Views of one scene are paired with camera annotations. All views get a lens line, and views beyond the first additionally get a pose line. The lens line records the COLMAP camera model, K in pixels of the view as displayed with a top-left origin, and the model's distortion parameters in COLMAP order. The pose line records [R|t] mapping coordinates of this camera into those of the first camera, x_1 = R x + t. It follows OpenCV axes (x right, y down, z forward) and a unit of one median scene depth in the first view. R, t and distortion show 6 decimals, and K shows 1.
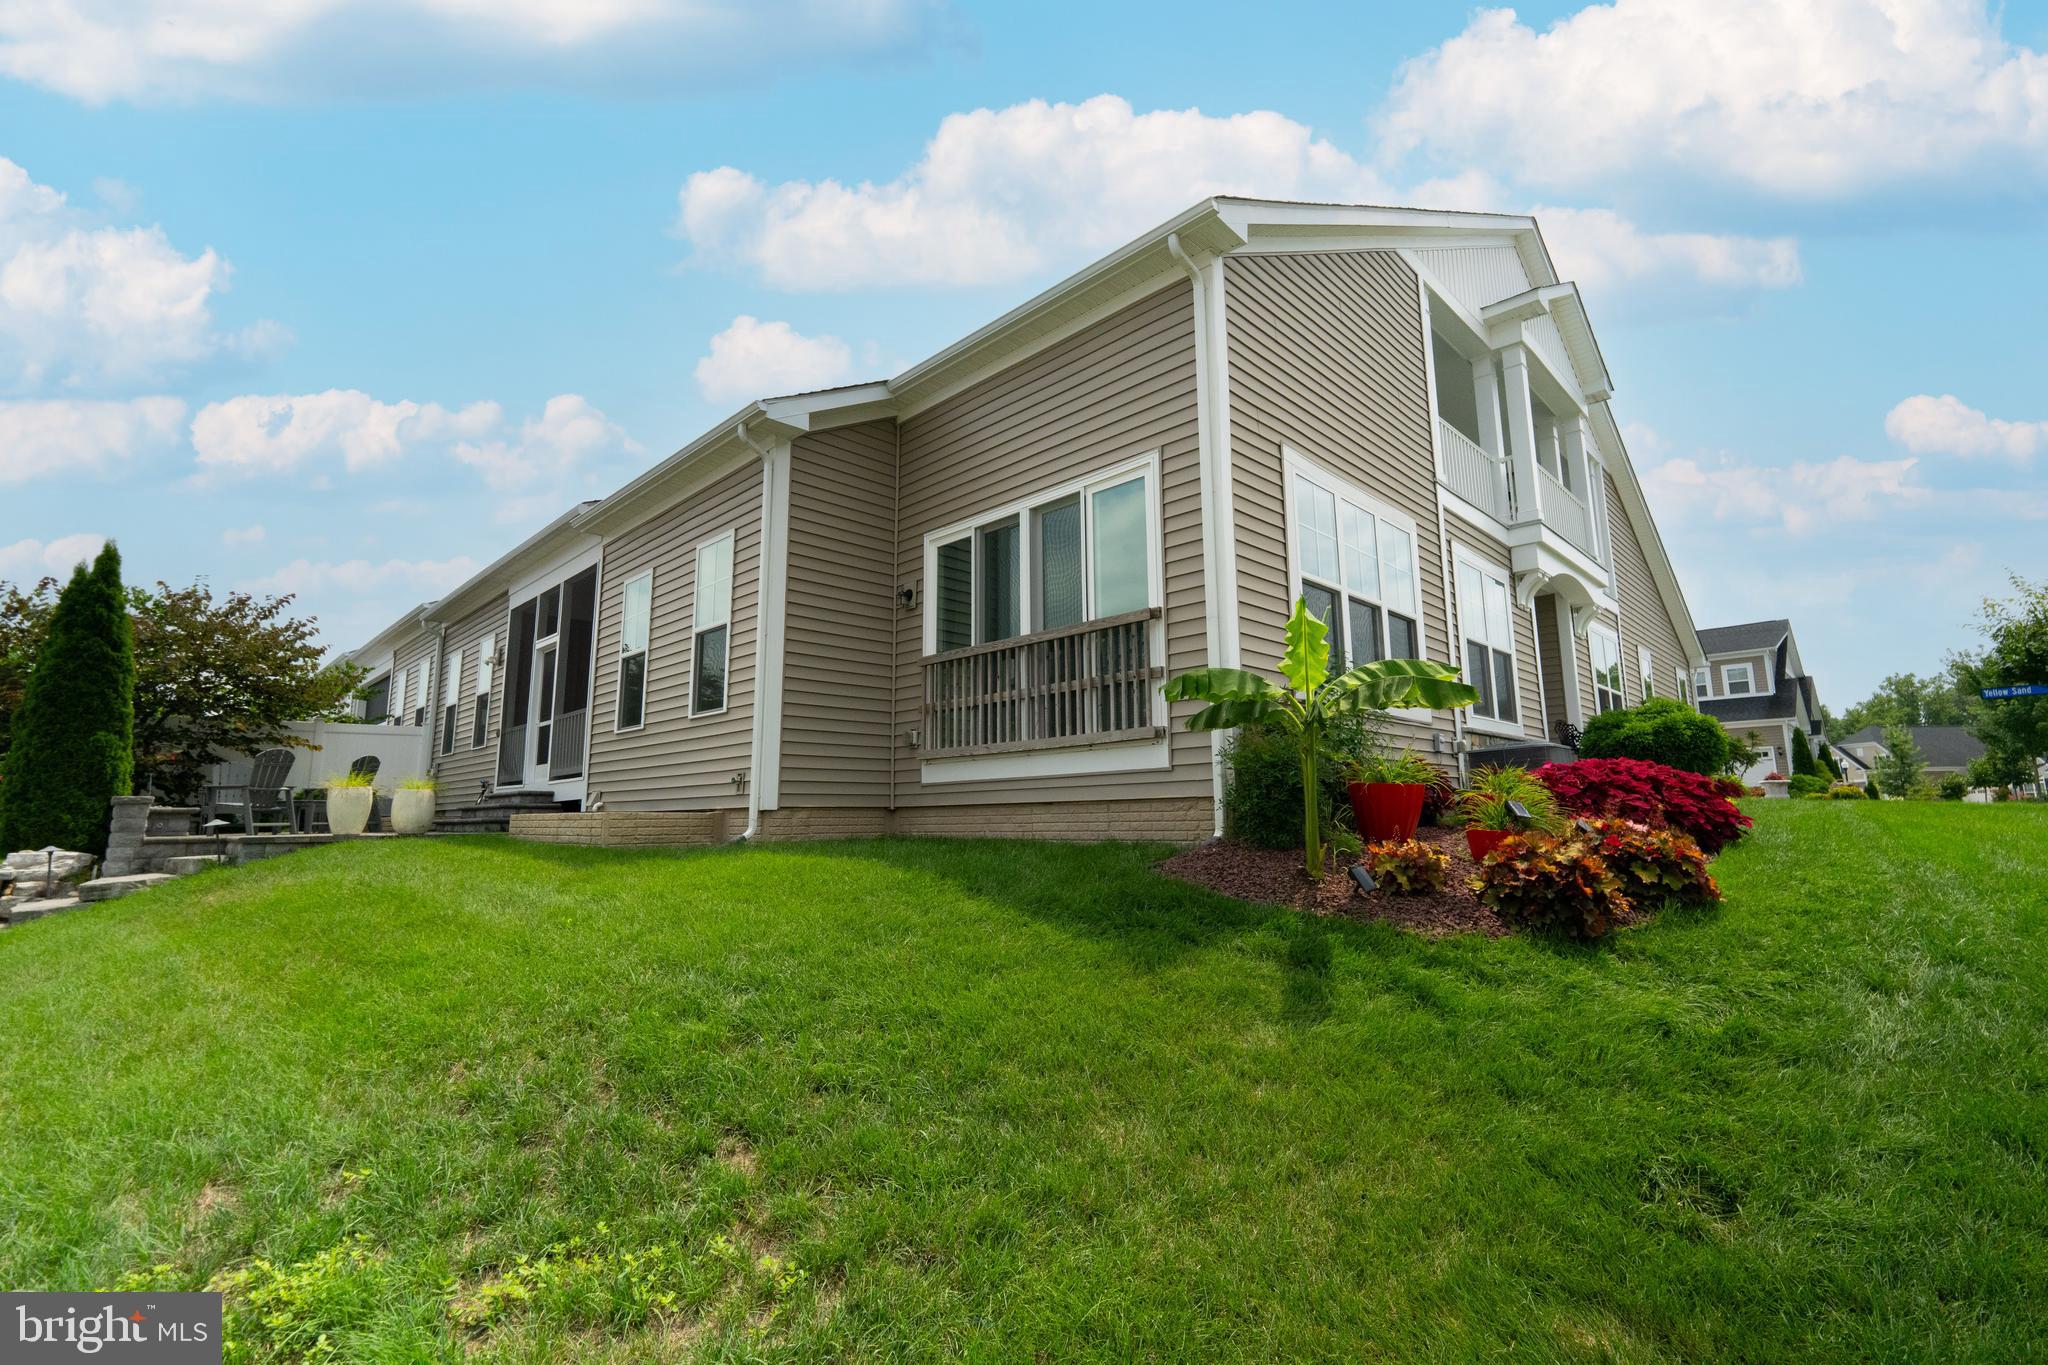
lens RADIAL K [[898.2, 0, 1036.3], [0, 898.2, 679.7], [0, 0, 1]] dist [-0.011451, 0.001228]
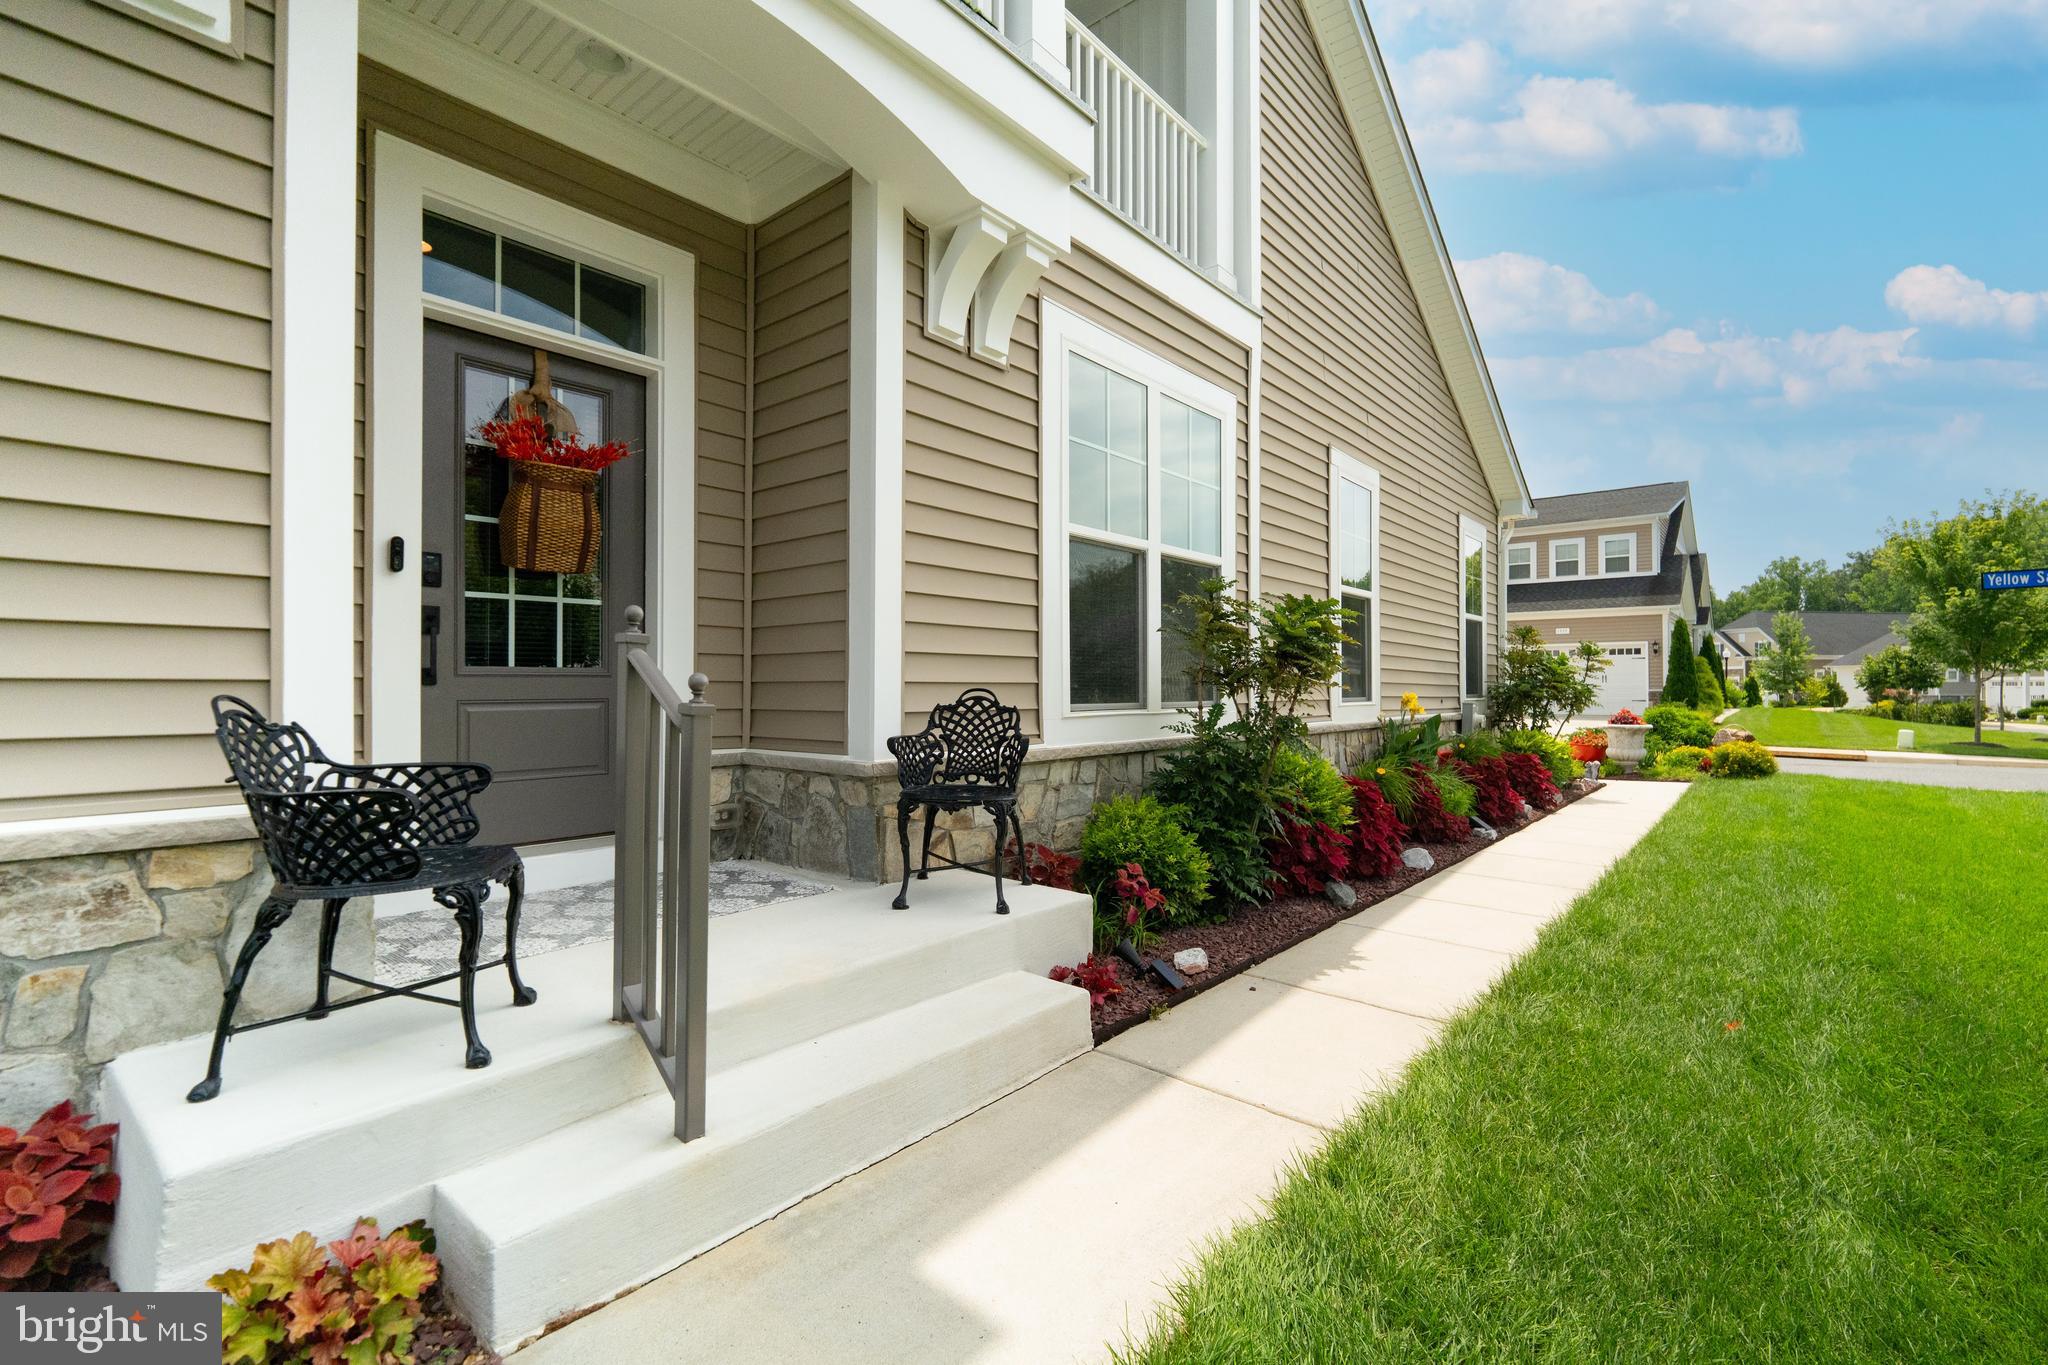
lens RADIAL K [[898.2, 0, 1023.2], [0, 898.2, 684.4], [0, 0, 1]] dist [-0.011451, 0.001228]
pose [[0.997362, 0.010902, 0.071760, 0.184092], [-0.021744, 0.988128, 0.152086, 0.004075], [-0.069250, -0.153245, 0.985759, 0.213344]]
